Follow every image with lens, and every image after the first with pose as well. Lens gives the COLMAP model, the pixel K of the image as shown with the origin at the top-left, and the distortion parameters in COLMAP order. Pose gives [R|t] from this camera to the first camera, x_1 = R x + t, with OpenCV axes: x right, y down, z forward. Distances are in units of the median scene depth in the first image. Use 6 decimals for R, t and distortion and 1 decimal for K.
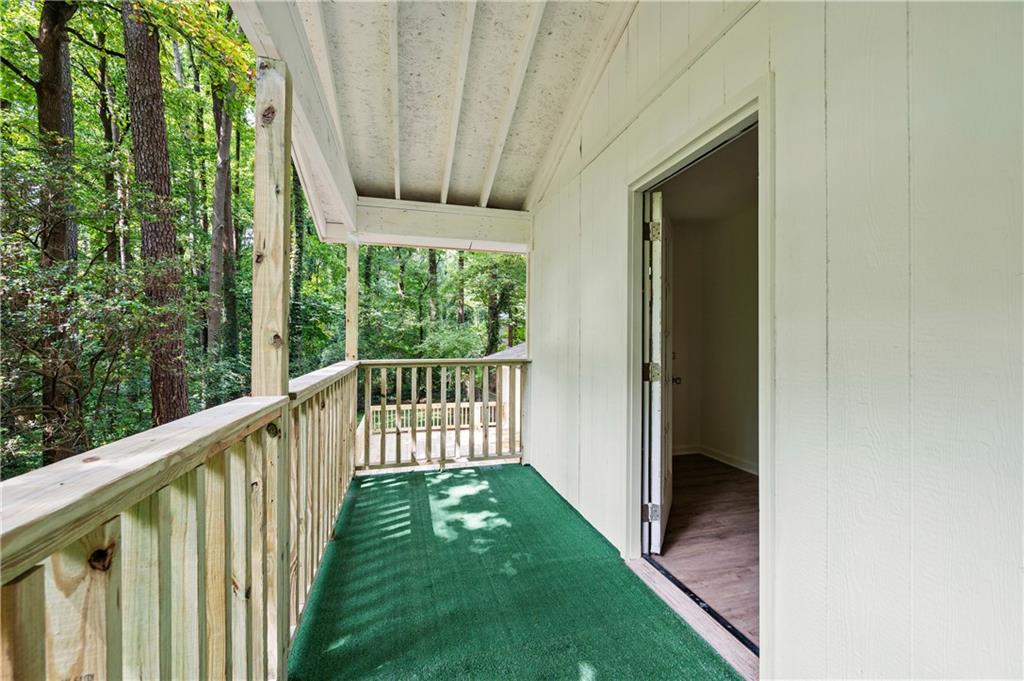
lens RADIAL K [[420.4, 0, 509.5], [0, 420.4, 344.2], [0, 0, 1]] dist [-0.000090, 0.000608]
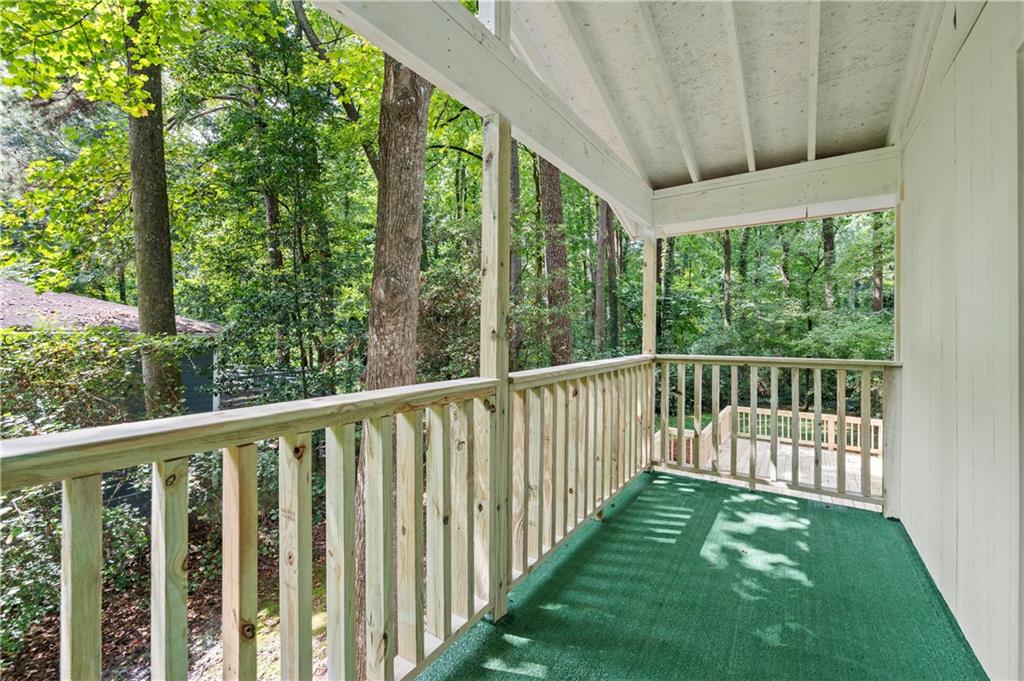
lens RADIAL K [[420.4, 0, 503.8], [0, 420.4, 333.6], [0, 0, 1]] dist [-0.000090, 0.000608]
pose [[0.635299, -0.001505, -0.772265, 0.179699], [-0.007220, 0.999943, -0.007888, -0.000981], [0.772233, 0.010587, 0.635252, 0.088958]]
